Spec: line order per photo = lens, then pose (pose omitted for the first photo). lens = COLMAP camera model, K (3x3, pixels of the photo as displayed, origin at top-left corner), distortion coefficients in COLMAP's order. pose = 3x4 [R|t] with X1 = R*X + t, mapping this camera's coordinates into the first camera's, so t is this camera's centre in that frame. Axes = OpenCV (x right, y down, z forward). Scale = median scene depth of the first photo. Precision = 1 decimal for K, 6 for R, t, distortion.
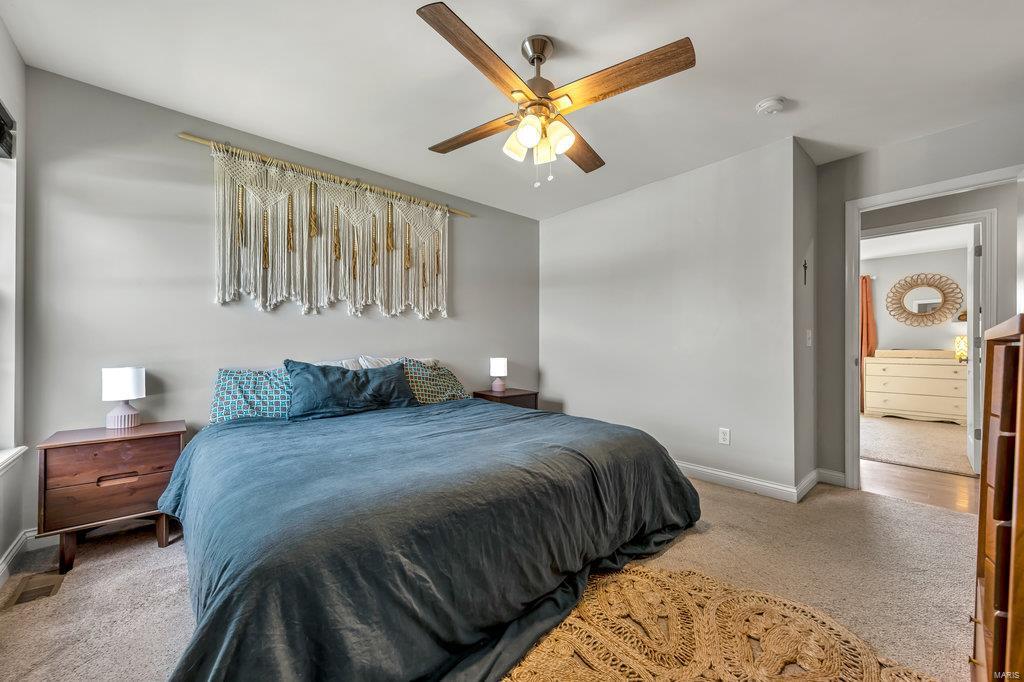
lens RADIAL K [[393.1, 0, 513.5], [0, 393.1, 344.5], [0, 0, 1]] dist [0.008159, -0.000911]
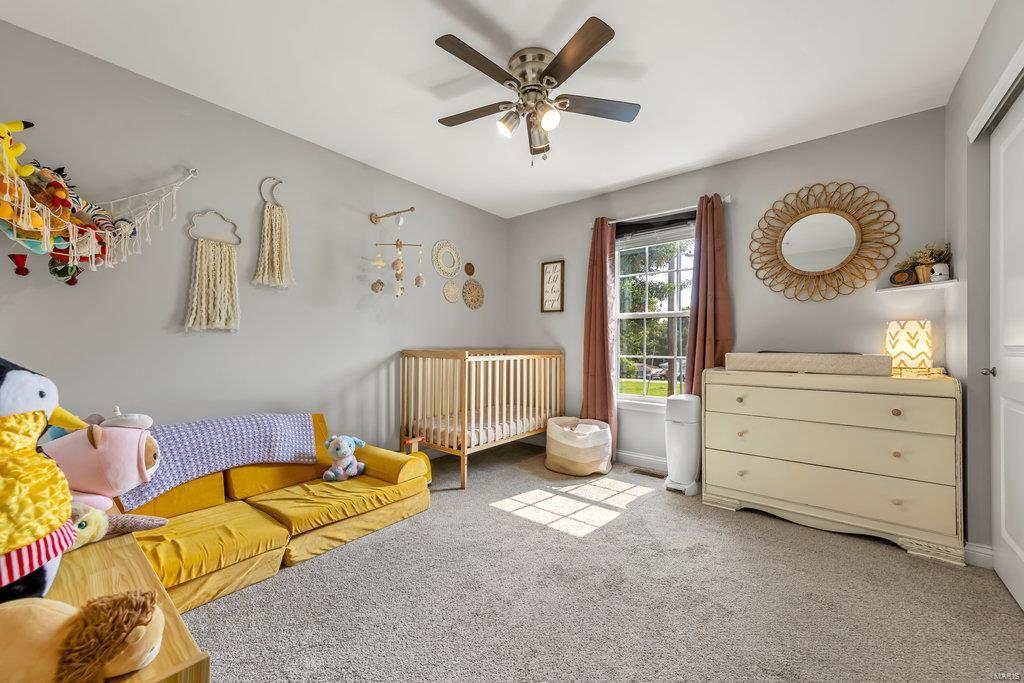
lens RADIAL K [[393.1, 0, 512.1], [0, 393.1, 343.8], [0, 0, 1]] dist [0.008159, -0.000911]
pose [[0.985714, 0.004118, 0.168379, 0.616020], [-0.003841, 0.999991, -0.001968, 0.005263], [-0.168386, 0.001293, 0.985720, 0.616749]]
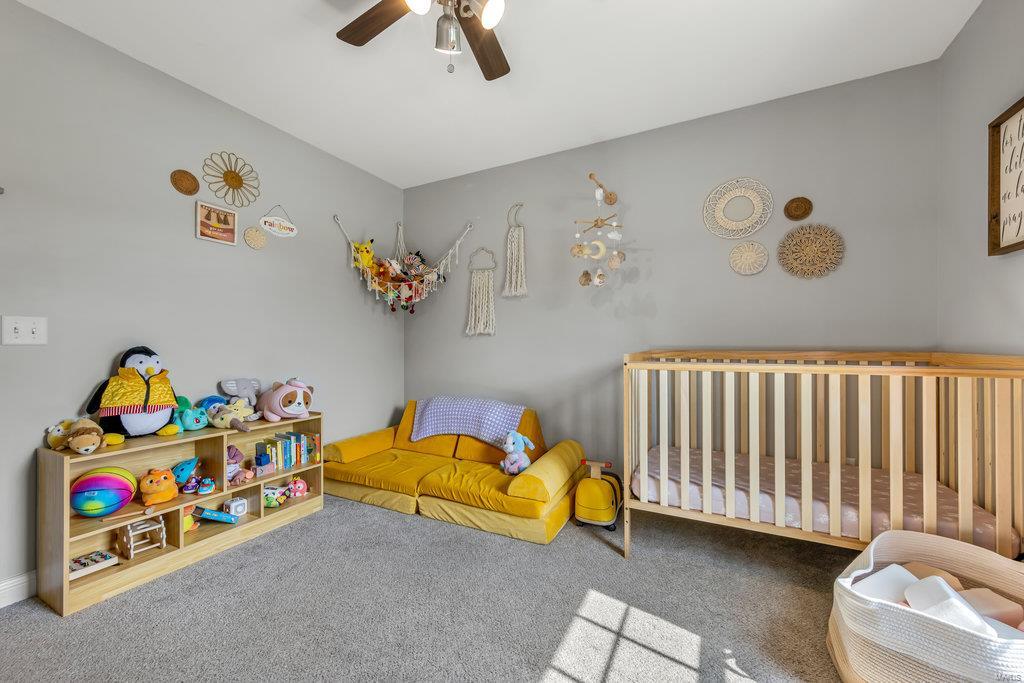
lens RADIAL K [[393.1, 0, 506.6], [0, 393.1, 344.1], [0, 0, 1]] dist [0.008159, -0.000911]
pose [[0.362693, -0.006051, -0.931889, 0.910842], [0.002549, 0.999982, -0.005501, 0.008371], [0.931905, -0.000380, 0.362702, 0.895121]]
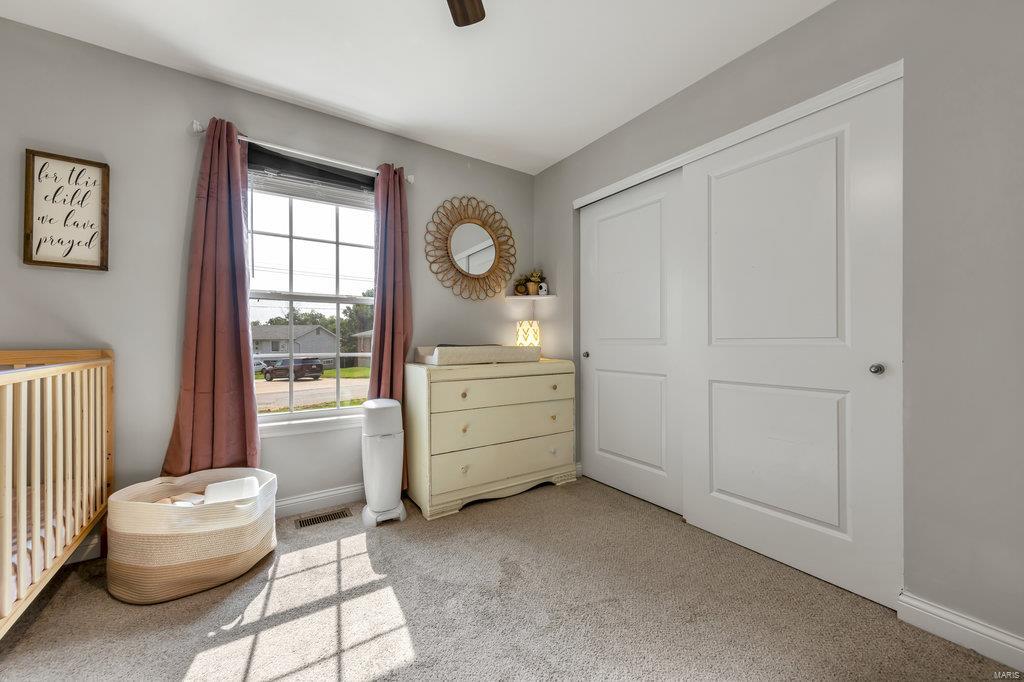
lens RADIAL K [[393.1, 0, 515.6], [0, 393.1, 342.6], [0, 0, 1]] dist [0.008159, -0.000911]
pose [[0.127416, -0.005422, 0.991835, 0.531919], [0.001421, 0.999985, 0.005284, 0.007182], [-0.991848, 0.000737, 0.127422, 0.882973]]
